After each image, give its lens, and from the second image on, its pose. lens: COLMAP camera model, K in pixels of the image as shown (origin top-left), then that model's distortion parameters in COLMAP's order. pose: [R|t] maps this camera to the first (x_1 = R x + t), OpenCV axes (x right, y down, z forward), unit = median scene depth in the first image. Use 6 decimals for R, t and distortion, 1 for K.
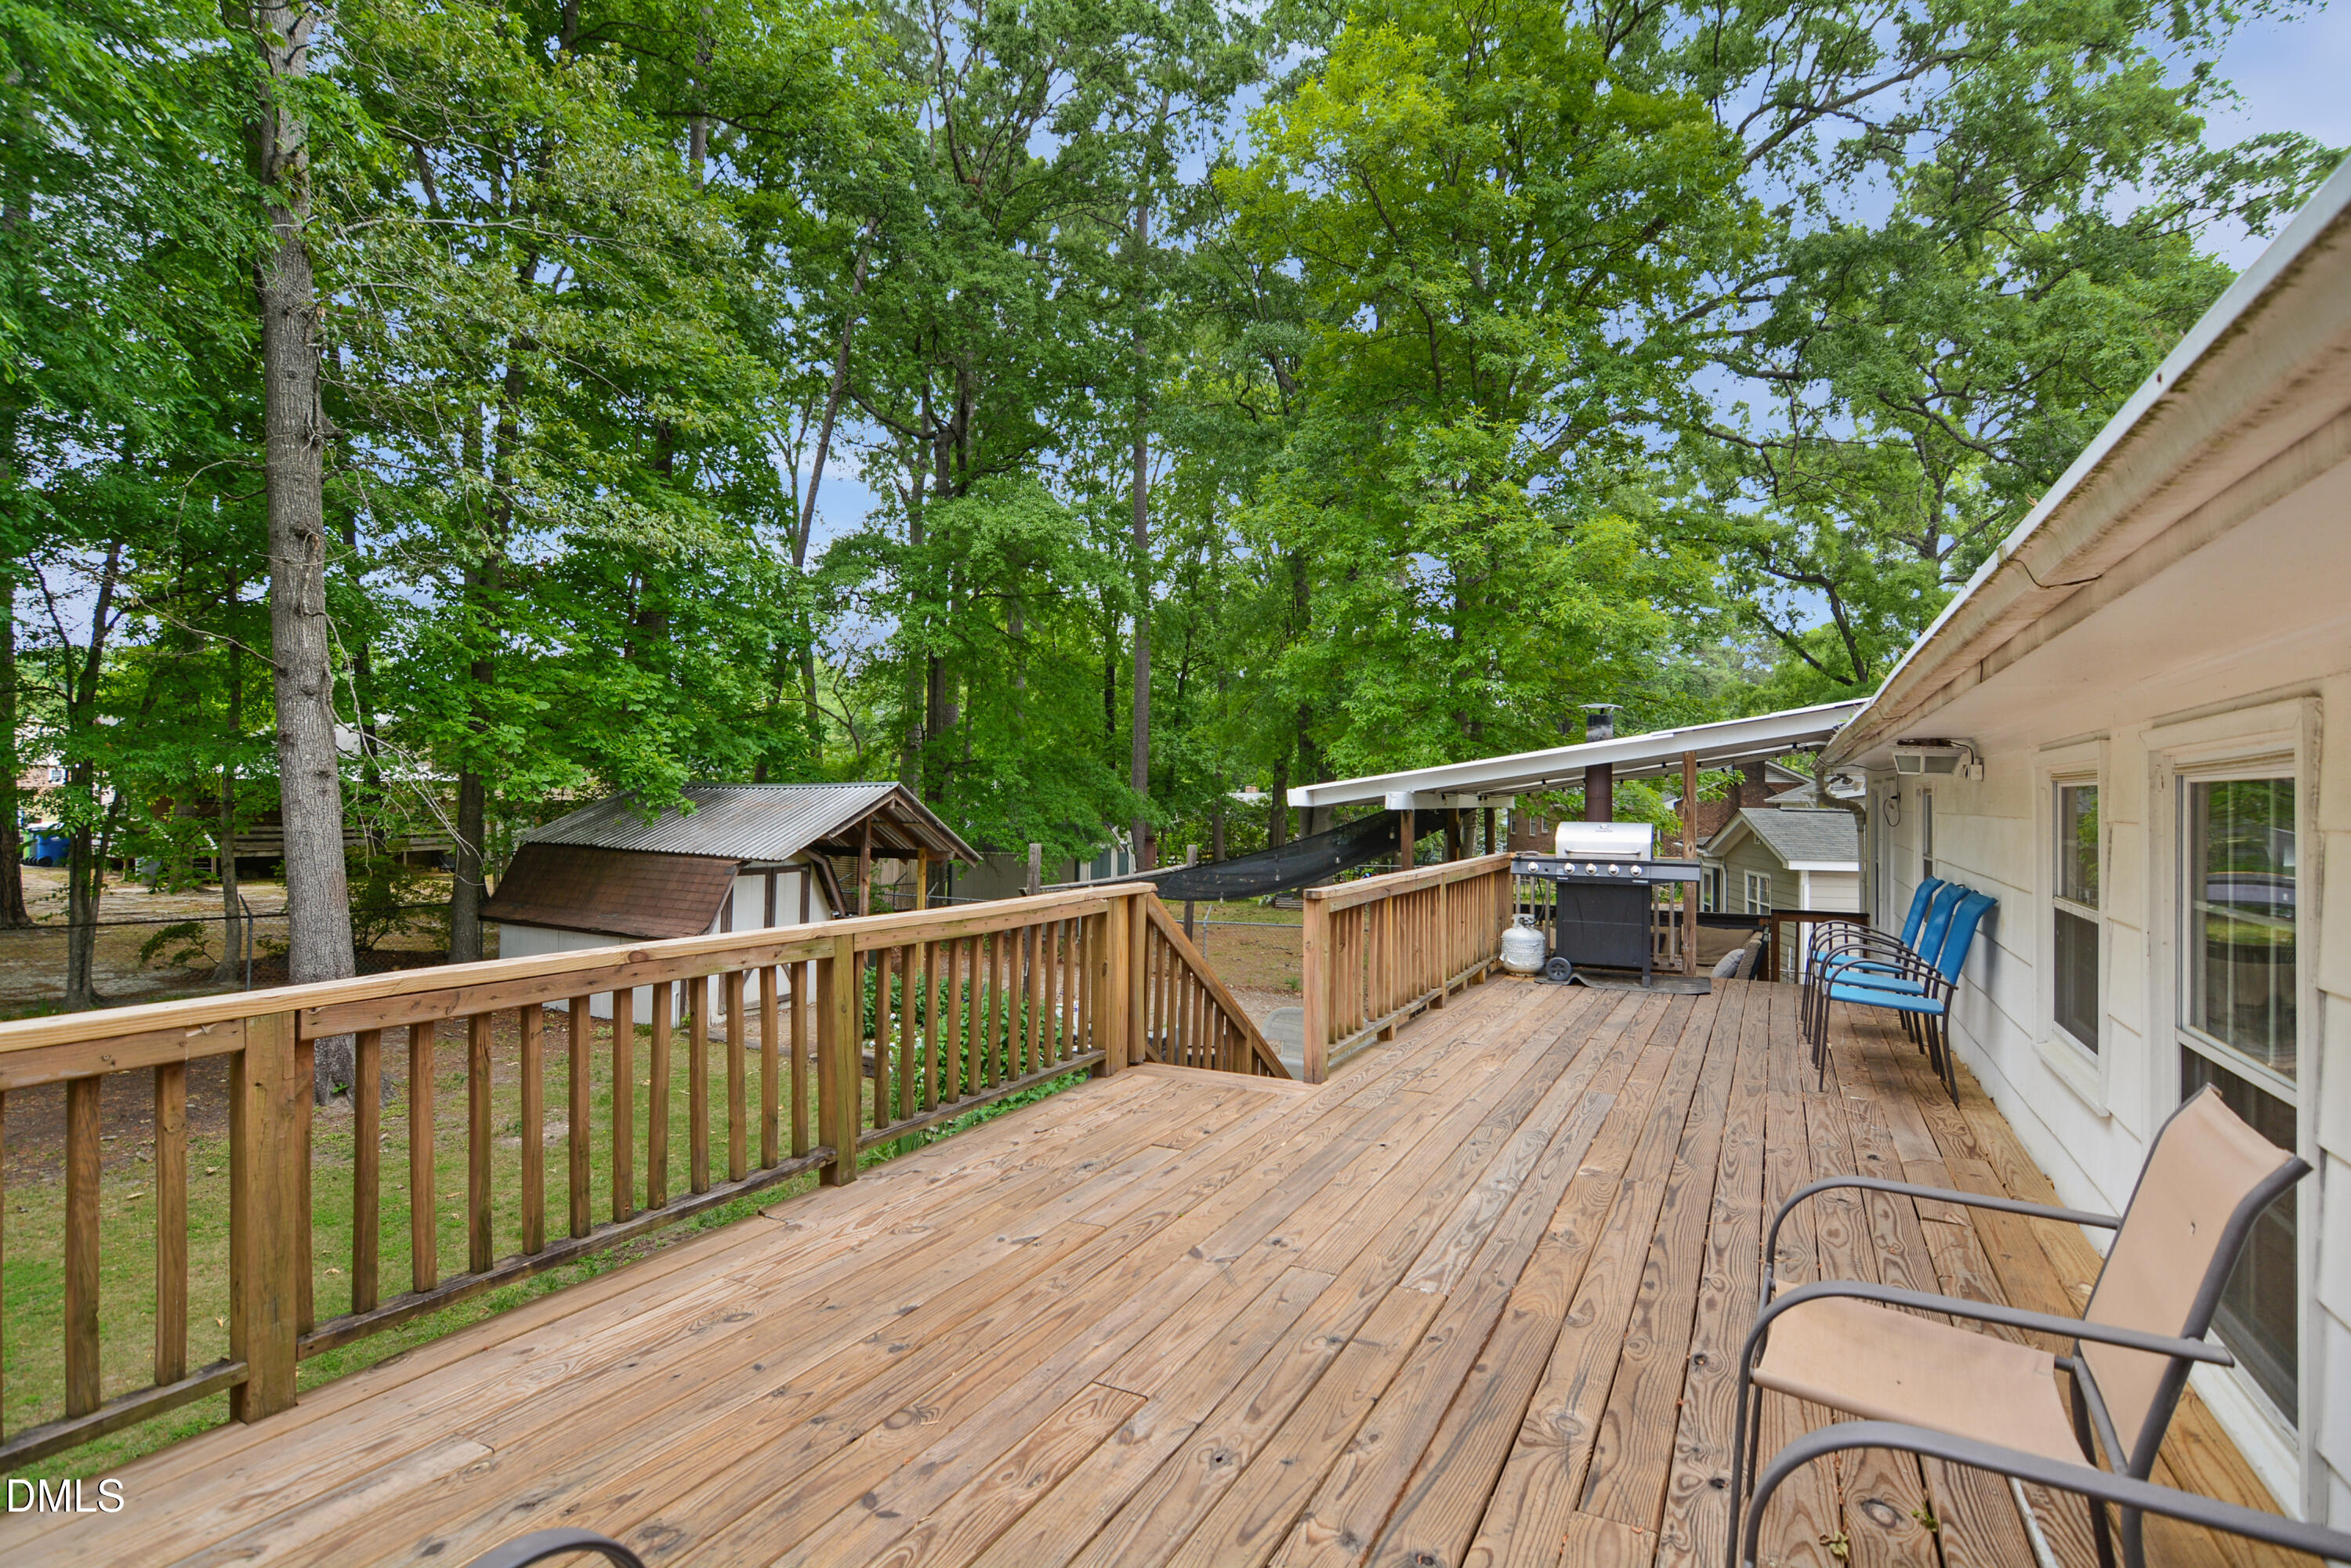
lens RADIAL K [[1146.5, 0, 1166.2], [0, 1146.5, 773.7], [0, 0, 1]] dist [-0.017081, 0.001641]
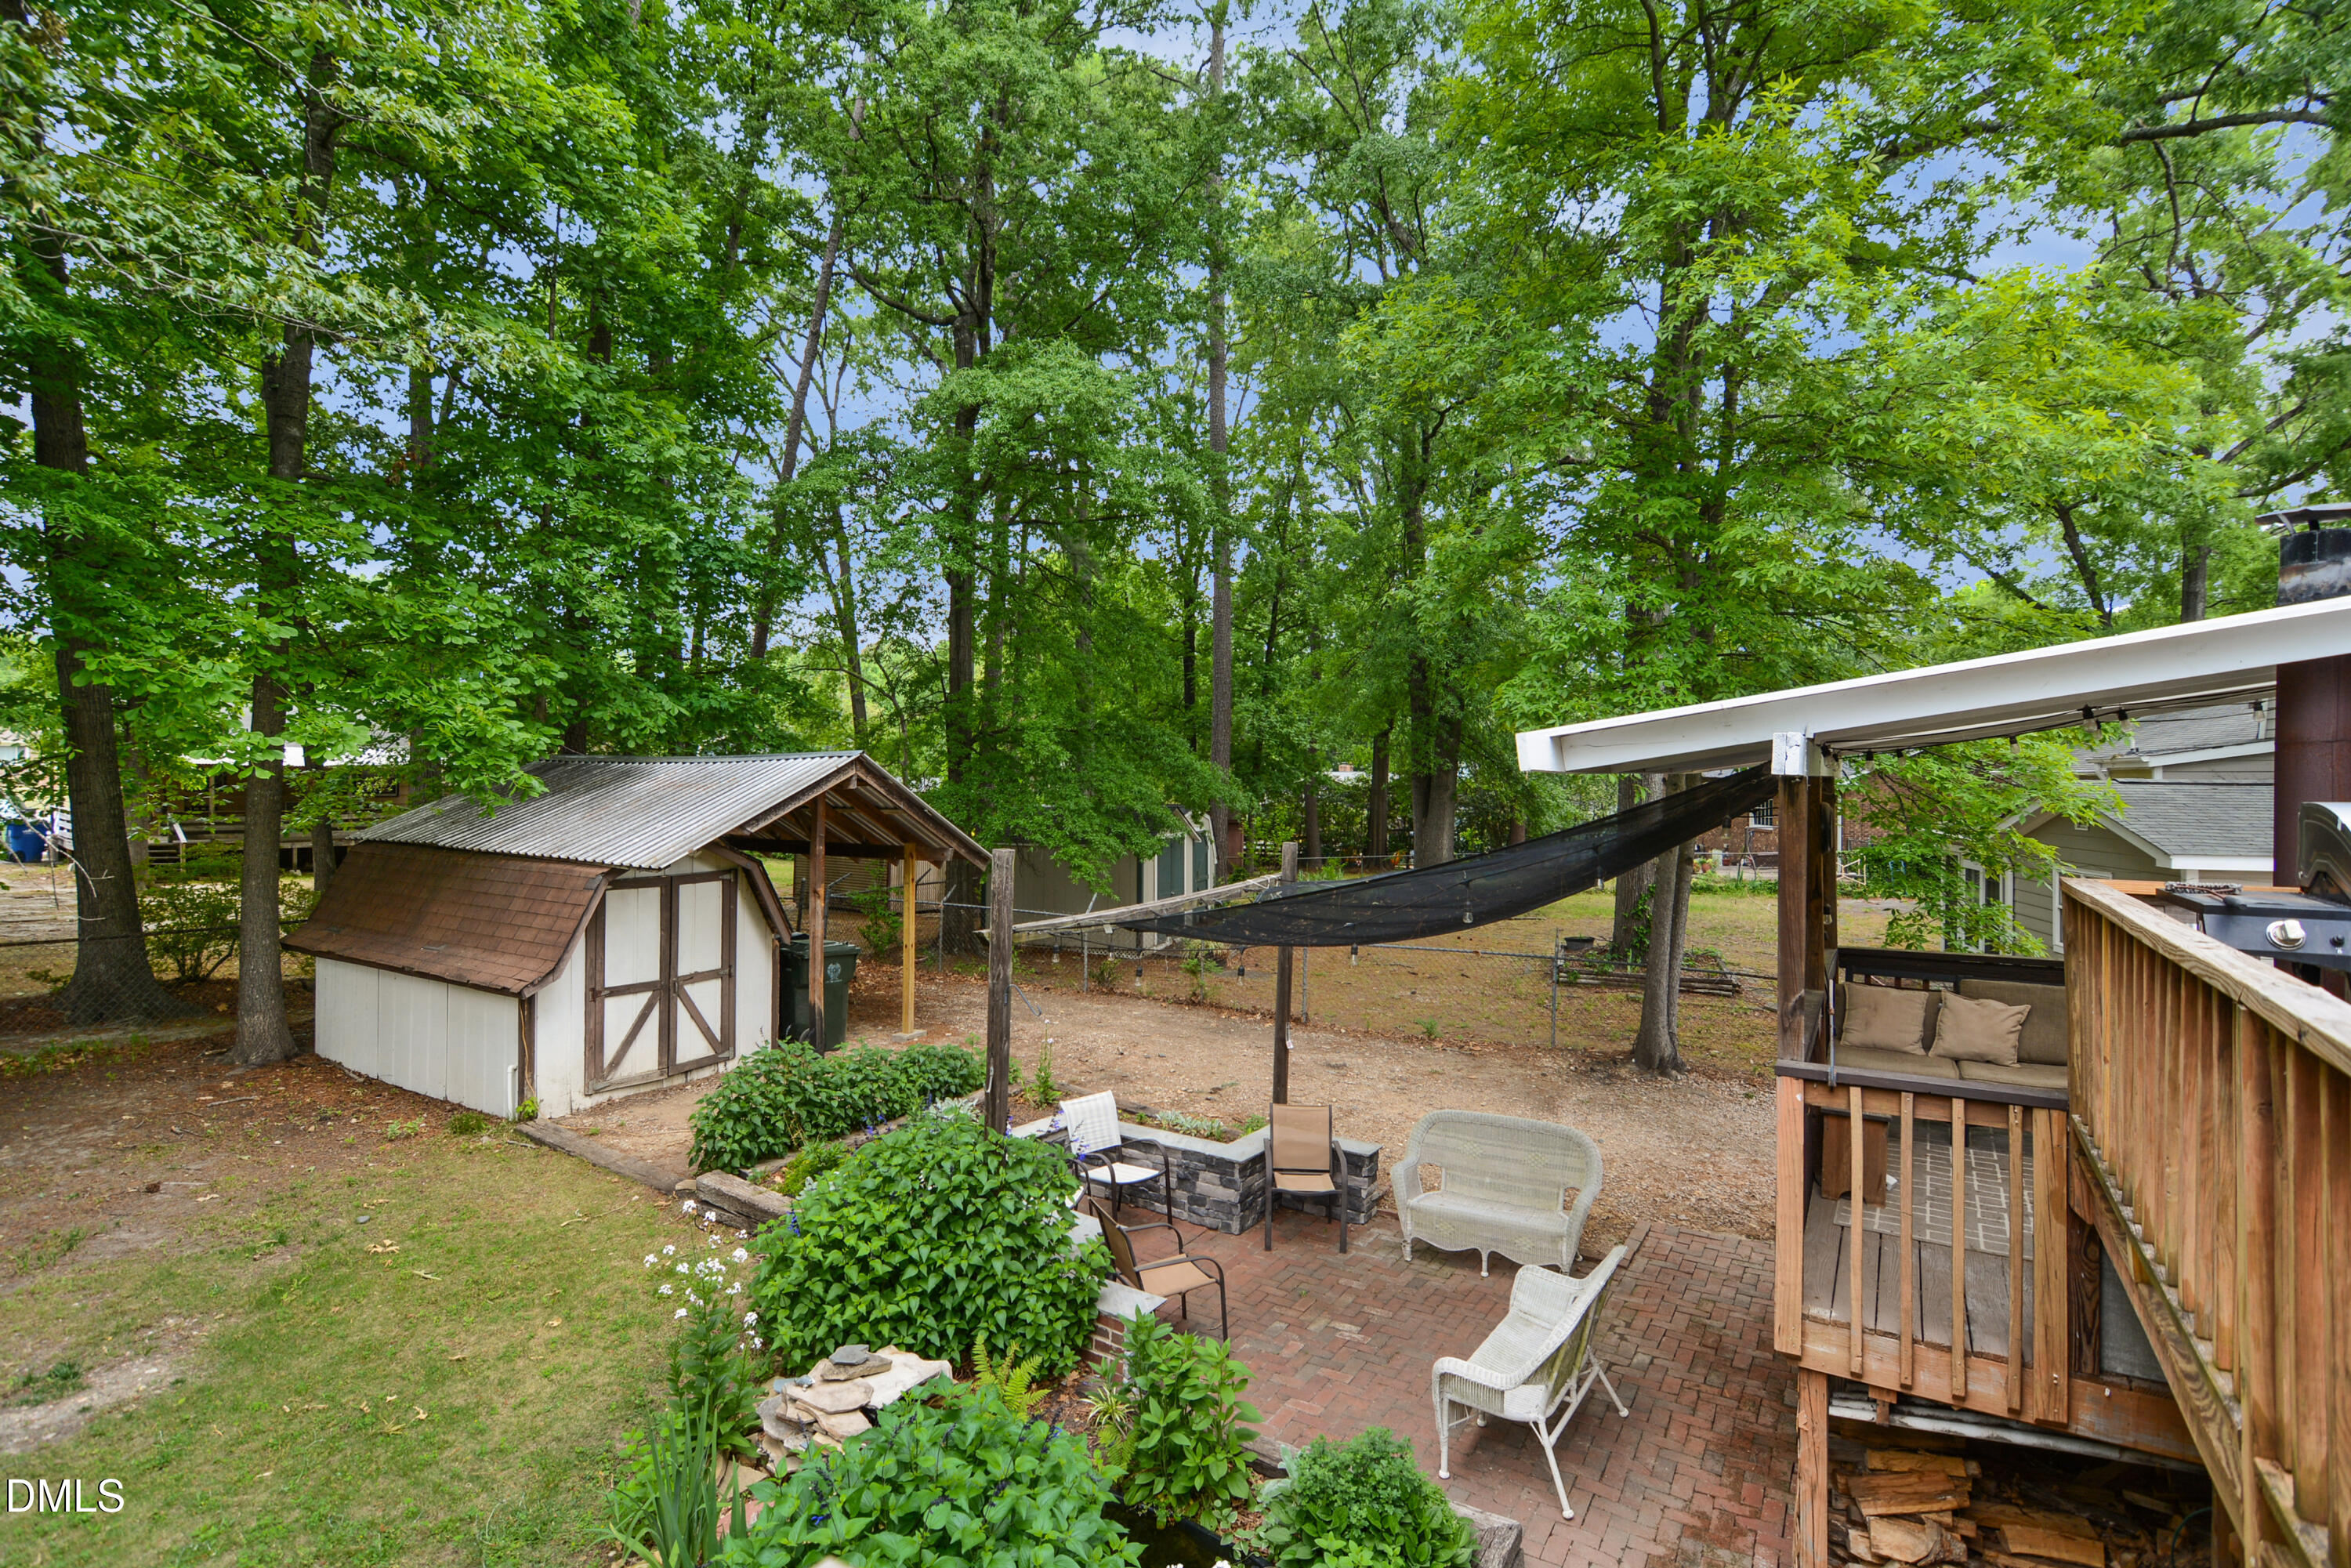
lens RADIAL K [[1146.5, 0, 1166.2], [0, 1146.5, 773.7], [0, 0, 1]] dist [-0.017081, 0.001641]
pose [[0.996986, -0.009100, -0.077048, 0.003676], [0.010340, 0.999823, 0.015711, 0.012502], [0.076892, -0.016461, 0.996904, 0.327509]]
